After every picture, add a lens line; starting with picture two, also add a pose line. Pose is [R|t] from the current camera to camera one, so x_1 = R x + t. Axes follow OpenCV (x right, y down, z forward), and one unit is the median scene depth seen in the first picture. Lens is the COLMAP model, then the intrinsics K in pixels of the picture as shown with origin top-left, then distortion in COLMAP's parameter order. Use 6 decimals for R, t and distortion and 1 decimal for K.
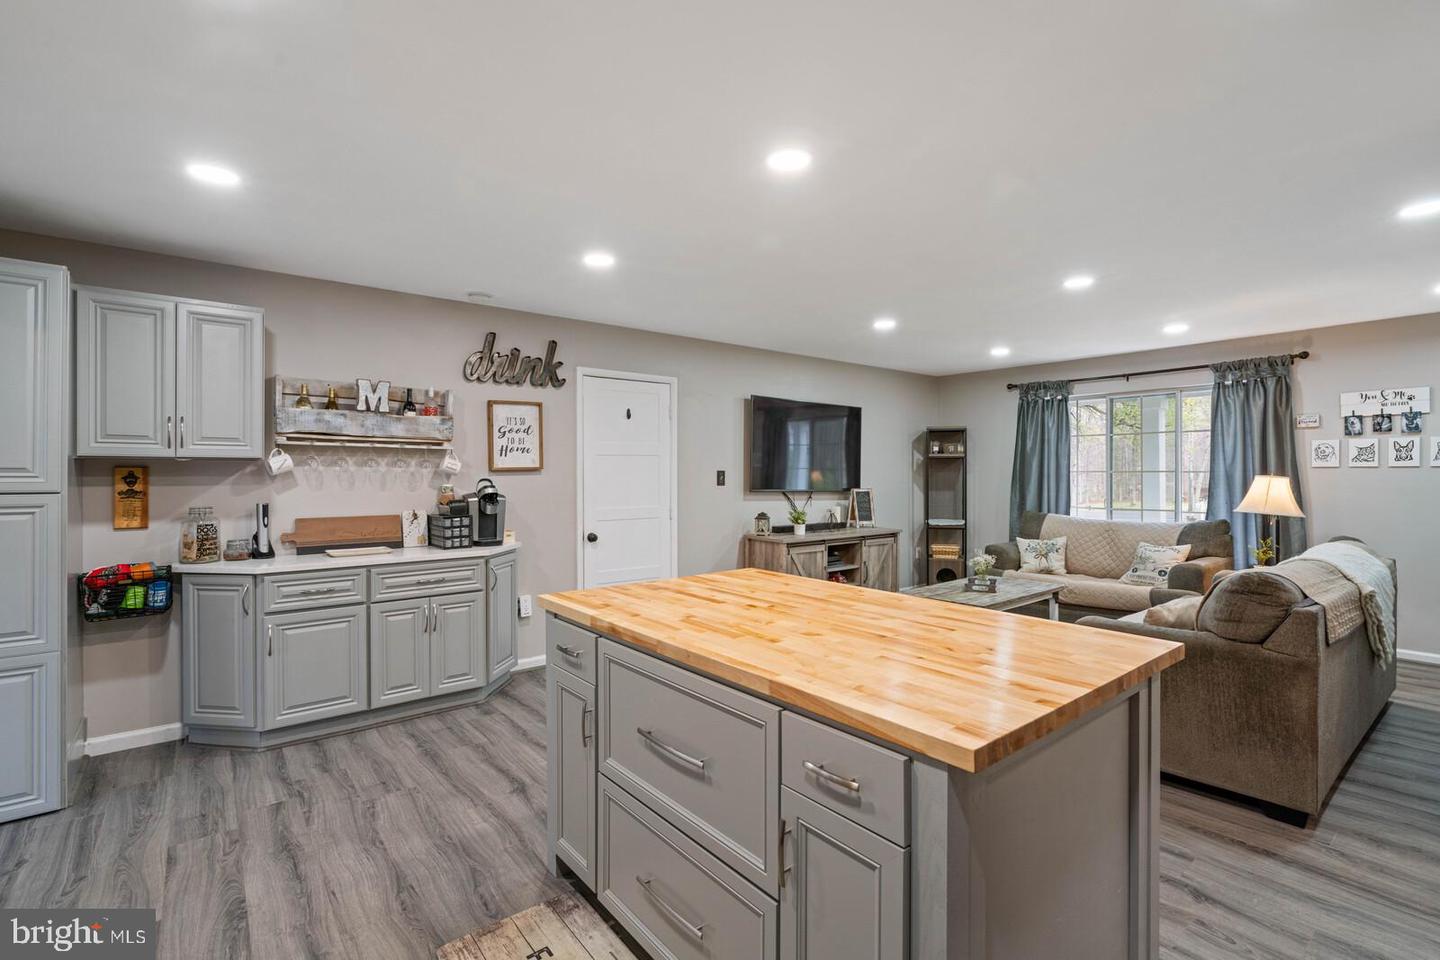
lens RADIAL K [[653.4, 0, 719.9], [0, 653.4, 474.1], [0, 0, 1]] dist [0.009188, -0.003036]
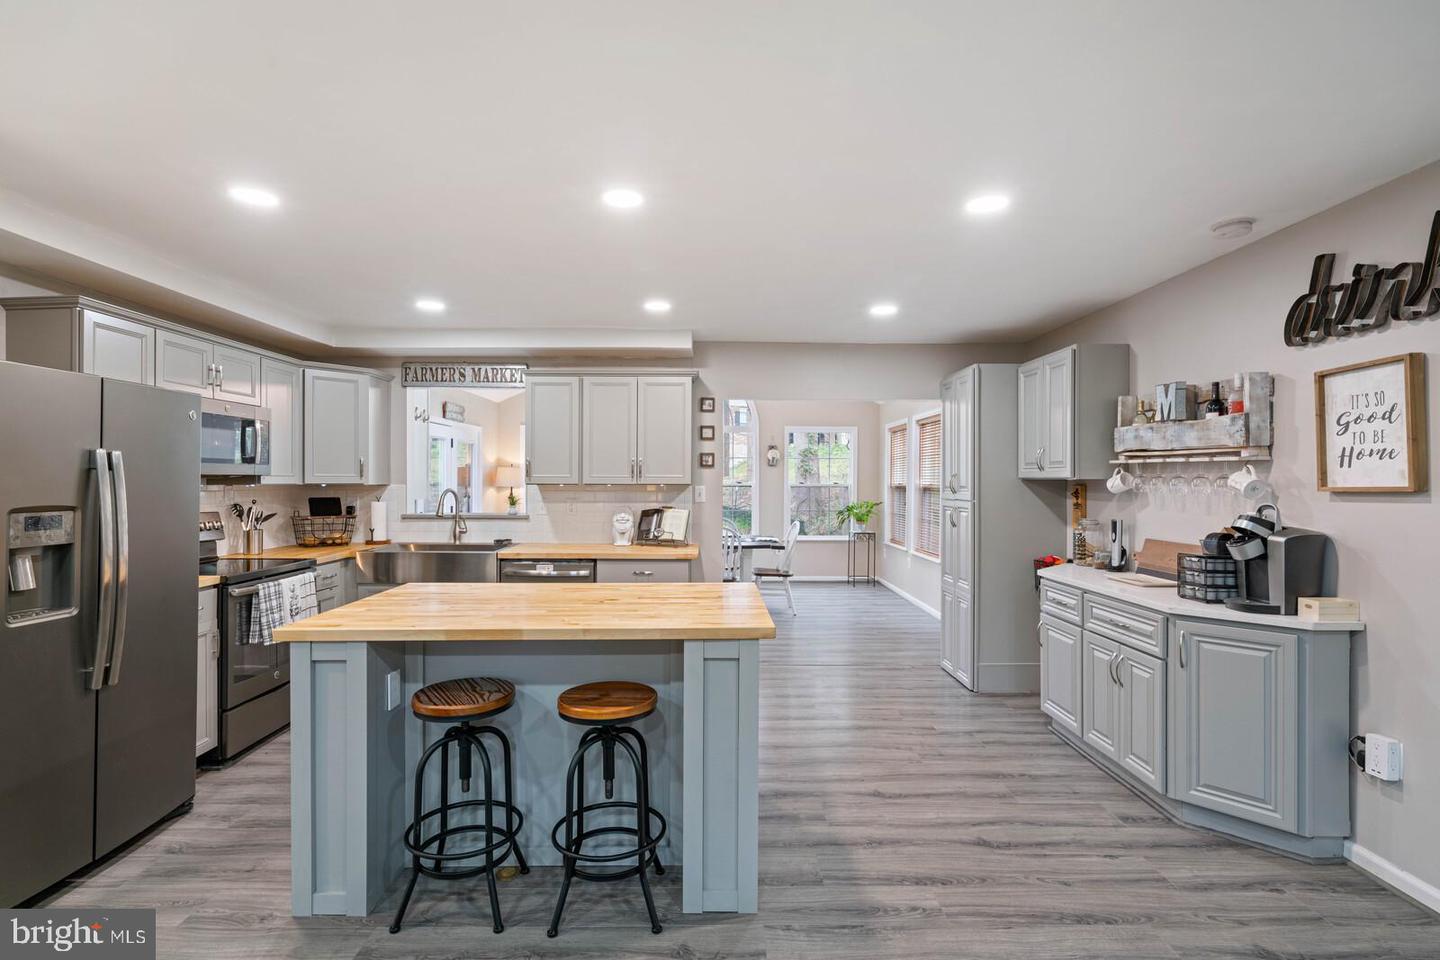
lens RADIAL K [[690.7, 0, 722.3], [0, 690.7, 482.4], [0, 0, 1]] dist [-0.005711, 0.005065]
pose [[-0.622054, -0.001048, -0.782974, 0.397737], [-0.005765, 0.999978, 0.003241, -0.011282], [0.782953, 0.006529, -0.622046, 0.827334]]
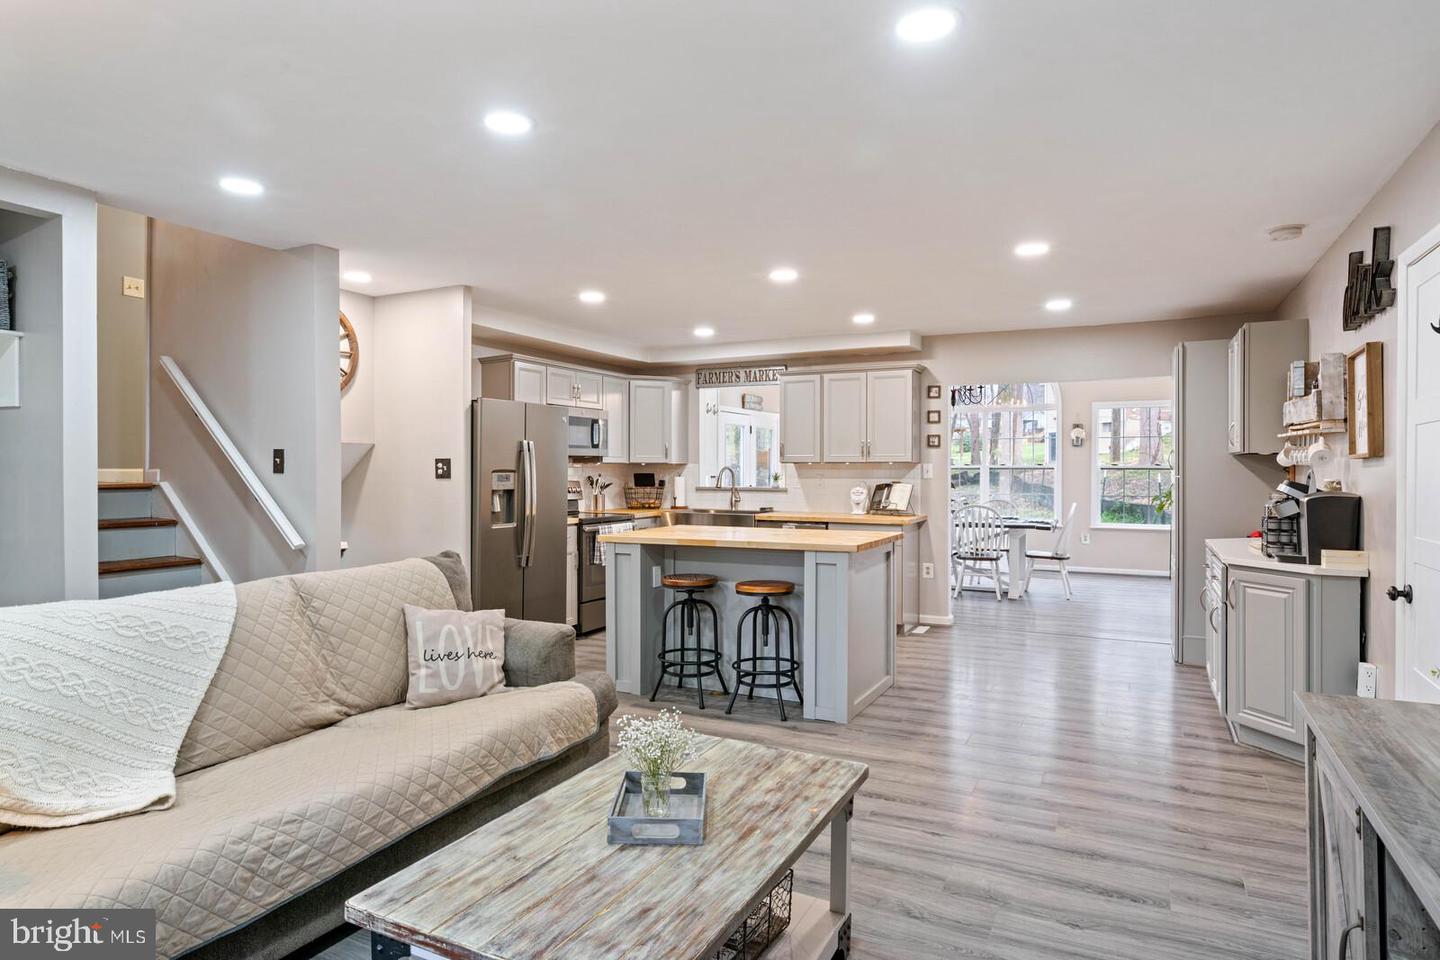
lens RADIAL K [[823.2, 0, 714.3], [0, 823.2, 470.4], [0, 0, 1]] dist [0.005352, 0.000794]
pose [[-0.913596, -0.000956, -0.406621, 0.506054], [-0.003298, 0.999982, 0.005060, 0.002828], [0.406609, 0.005964, -0.913583, 1.290982]]
